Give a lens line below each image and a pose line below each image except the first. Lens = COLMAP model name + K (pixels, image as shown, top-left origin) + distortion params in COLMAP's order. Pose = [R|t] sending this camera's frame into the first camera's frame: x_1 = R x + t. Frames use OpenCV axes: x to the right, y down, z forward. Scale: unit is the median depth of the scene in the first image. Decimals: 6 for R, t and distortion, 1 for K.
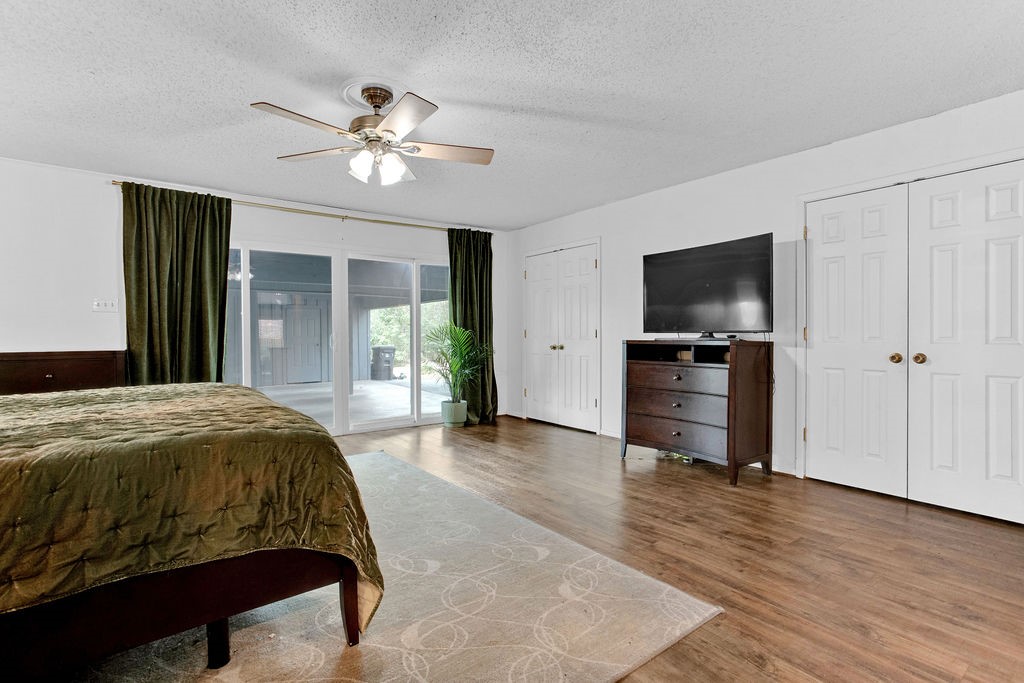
lens RADIAL K [[492.9, 0, 514.6], [0, 492.9, 345.2], [0, 0, 1]] dist [-0.035042, 0.001960]
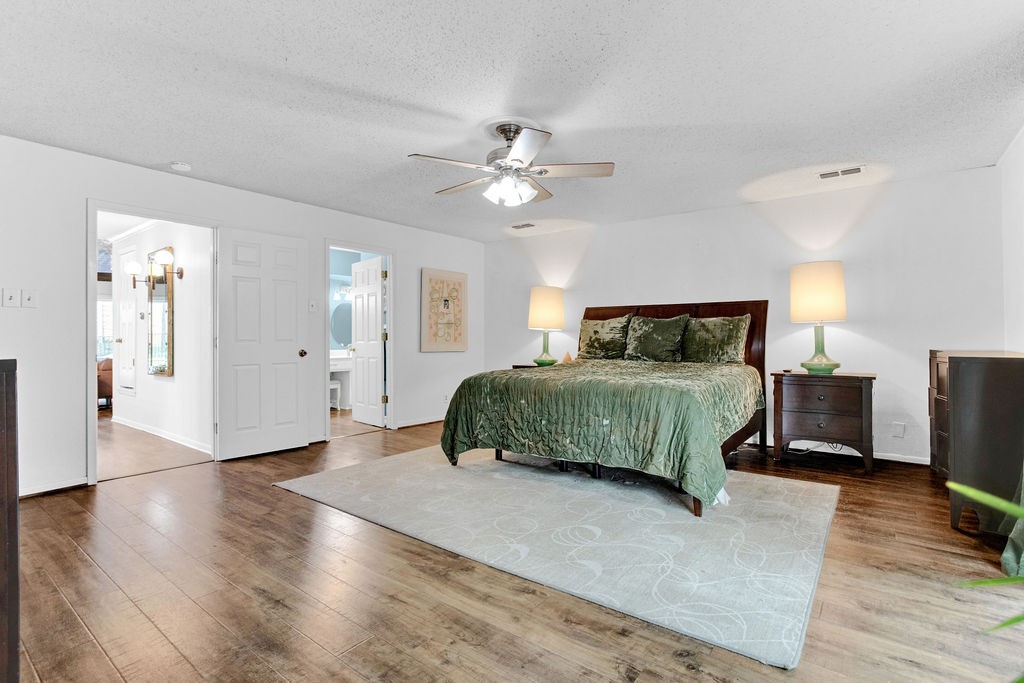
lens RADIAL K [[492.9, 0, 509.9], [0, 492.9, 336.4], [0, 0, 1]] dist [-0.035042, 0.001960]
pose [[-0.965995, 0.005314, -0.258506, 0.011221], [0.000786, 0.999845, 0.017614, -0.024744], [0.258559, 0.016812, -0.965849, 1.285532]]
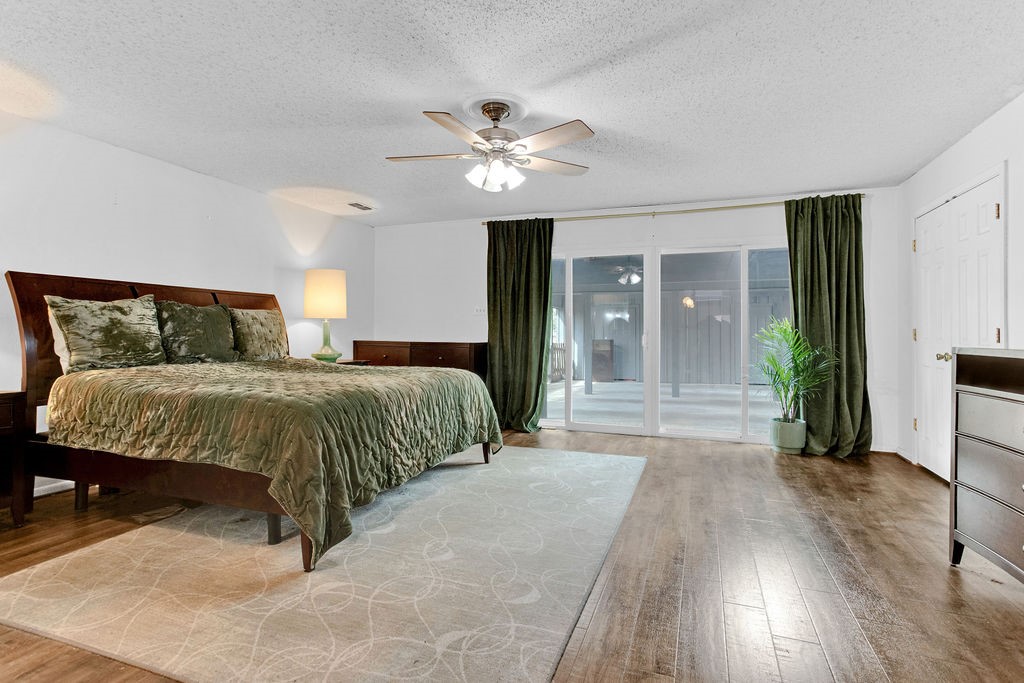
lens RADIAL K [[492.9, 0, 517.2], [0, 492.9, 331.3], [0, 0, 1]] dist [-0.035042, 0.001960]
pose [[0.530579, 0.006235, -0.847613, 0.396139], [-0.028013, 0.999556, -0.010182, -0.008513], [0.847173, 0.029146, 0.530518, 0.288794]]
